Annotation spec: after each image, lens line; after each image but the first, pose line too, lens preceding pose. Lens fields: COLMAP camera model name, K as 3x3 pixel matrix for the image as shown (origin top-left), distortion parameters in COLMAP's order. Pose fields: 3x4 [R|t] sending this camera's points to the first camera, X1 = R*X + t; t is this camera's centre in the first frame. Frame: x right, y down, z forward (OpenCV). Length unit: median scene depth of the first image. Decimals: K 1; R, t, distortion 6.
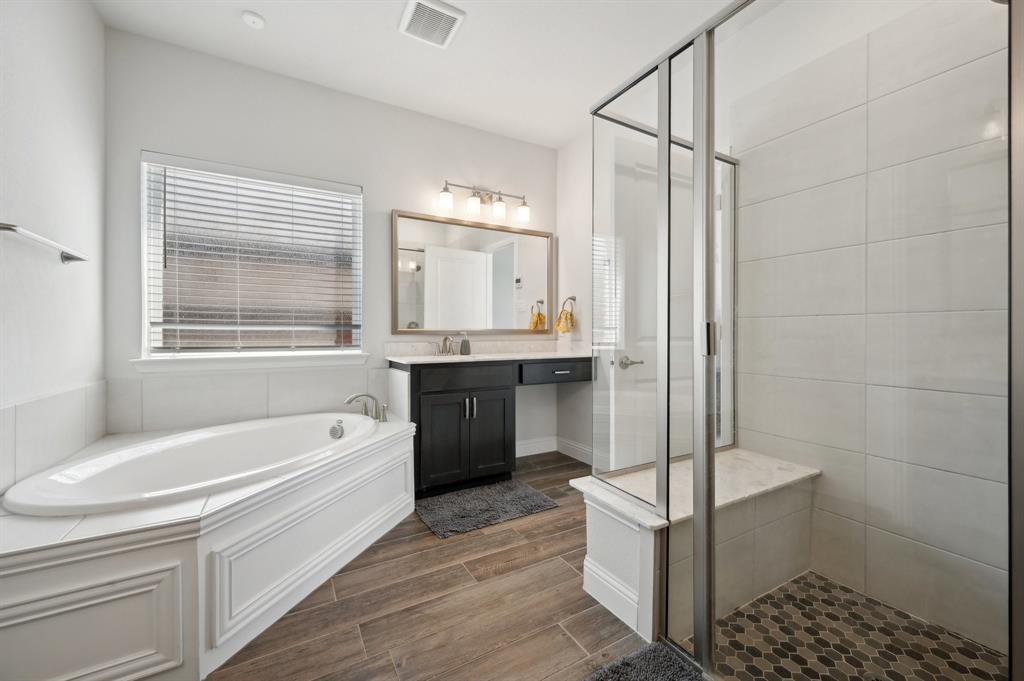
lens RADIAL K [[407.4, 0, 514.8], [0, 407.4, 331.5], [0, 0, 1]] dist [0.000791, -0.000008]
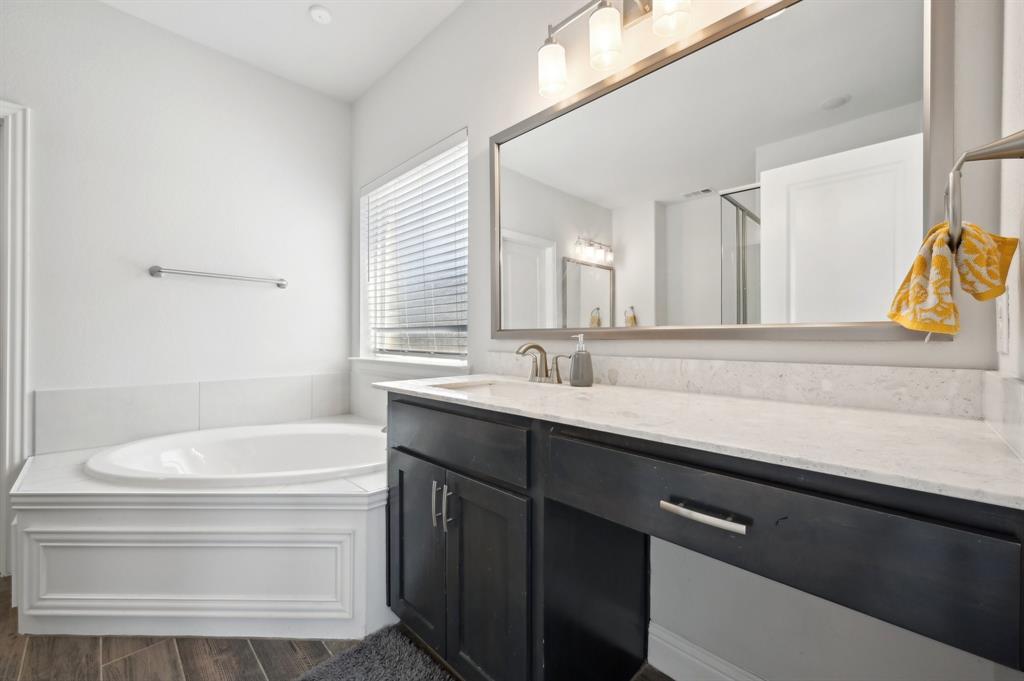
lens RADIAL K [[401.9, 0, 517.0], [0, 401.9, 340.0], [0, 0, 1]] dist [0.003014, 0.000320]
pose [[0.263023, 0.002334, -0.964787, 0.348505], [-0.000988, 0.999997, 0.002150, 0.008534], [0.964789, 0.000388, 0.263025, 1.009925]]
